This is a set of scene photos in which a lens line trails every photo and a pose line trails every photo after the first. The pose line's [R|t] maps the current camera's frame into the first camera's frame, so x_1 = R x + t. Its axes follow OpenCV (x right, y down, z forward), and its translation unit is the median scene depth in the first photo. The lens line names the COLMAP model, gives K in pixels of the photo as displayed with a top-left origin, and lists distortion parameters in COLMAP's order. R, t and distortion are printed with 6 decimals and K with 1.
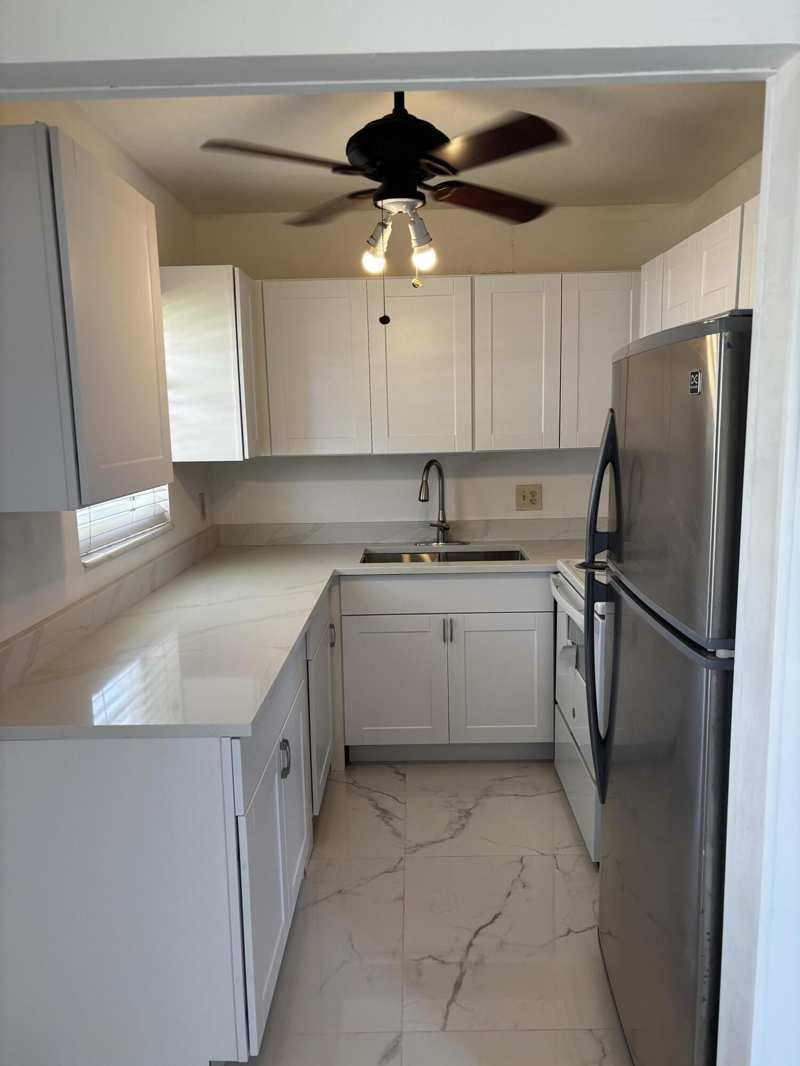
lens RADIAL K [[818.4, 0, 400.0], [0, 818.4, 533.0], [0, 0, 1]] dist [0.001071, -0.002668]
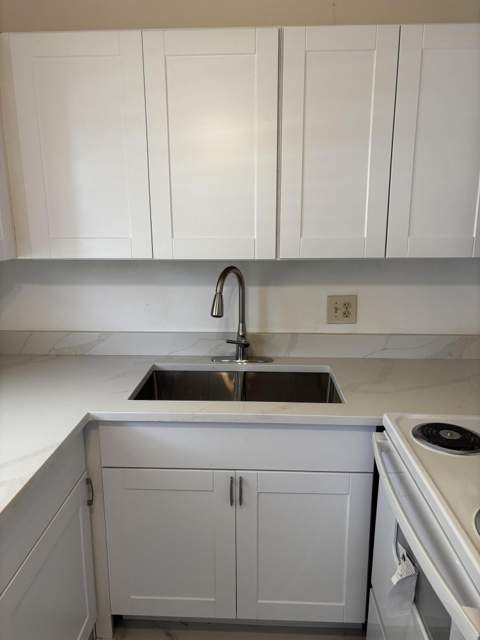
lens RADIAL K [[491.4, 0, 240.0], [0, 491.4, 320.0], [0, 0, 1]] dist [0.001071, -0.002668]
pose [[0.999519, 0.024597, -0.018883, 0.068707], [-0.023318, 0.997600, 0.065199, -0.076208], [0.020441, -0.064727, 0.997694, 0.556038]]
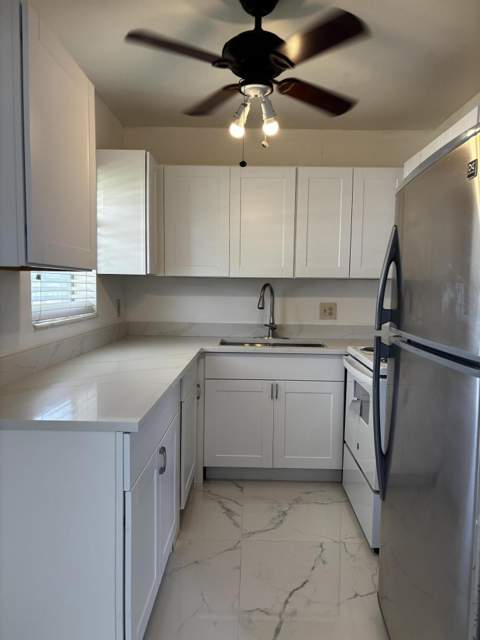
lens RADIAL K [[491.4, 0, 240.0], [0, 491.4, 320.0], [0, 0, 1]] dist [0.001071, -0.002668]
pose [[0.999309, 0.036935, -0.004048, -0.006755], [-0.037135, 0.996450, -0.075560, 0.059786], [0.001243, 0.075658, 0.997133, 0.081207]]
